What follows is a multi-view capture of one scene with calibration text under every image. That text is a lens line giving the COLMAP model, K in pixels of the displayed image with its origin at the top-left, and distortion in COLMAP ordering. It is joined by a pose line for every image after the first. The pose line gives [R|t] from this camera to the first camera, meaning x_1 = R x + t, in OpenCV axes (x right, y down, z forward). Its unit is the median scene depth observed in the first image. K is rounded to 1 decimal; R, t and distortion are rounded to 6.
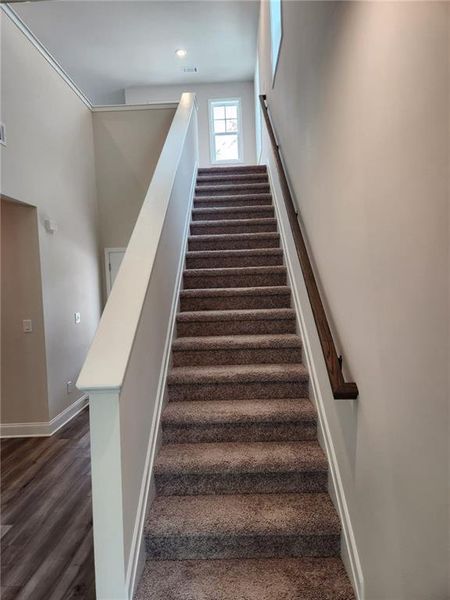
lens RADIAL K [[402.3, 0, 225.0], [0, 402.3, 300.0], [0, 0, 1]] dist [0.059157, -0.046930]
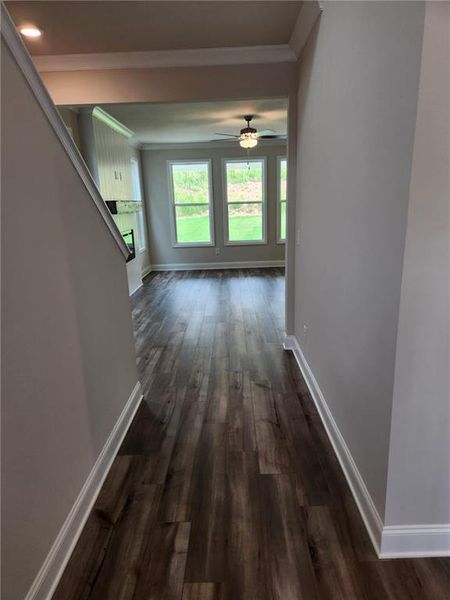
lens RADIAL K [[402.3, 0, 225.0], [0, 402.3, 300.0], [0, 0, 1]] dist [0.059157, -0.046930]
pose [[-0.997534, 0.070168, 0.001541, -0.301013], [0.067713, 0.956389, 0.284141, -0.030826], [0.018464, 0.283544, -0.958781, 1.098514]]
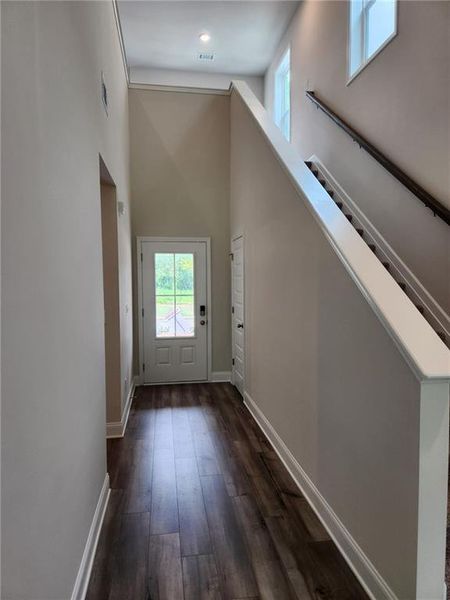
lens RADIAL K [[402.3, 0, 225.0], [0, 402.3, 300.0], [0, 0, 1]] dist [0.059157, -0.046930]
pose [[0.982590, 0.020131, 0.184695, -0.381371], [-0.021204, 0.999768, 0.003832, 0.016792], [-0.184575, -0.007682, 0.982788, 0.059948]]
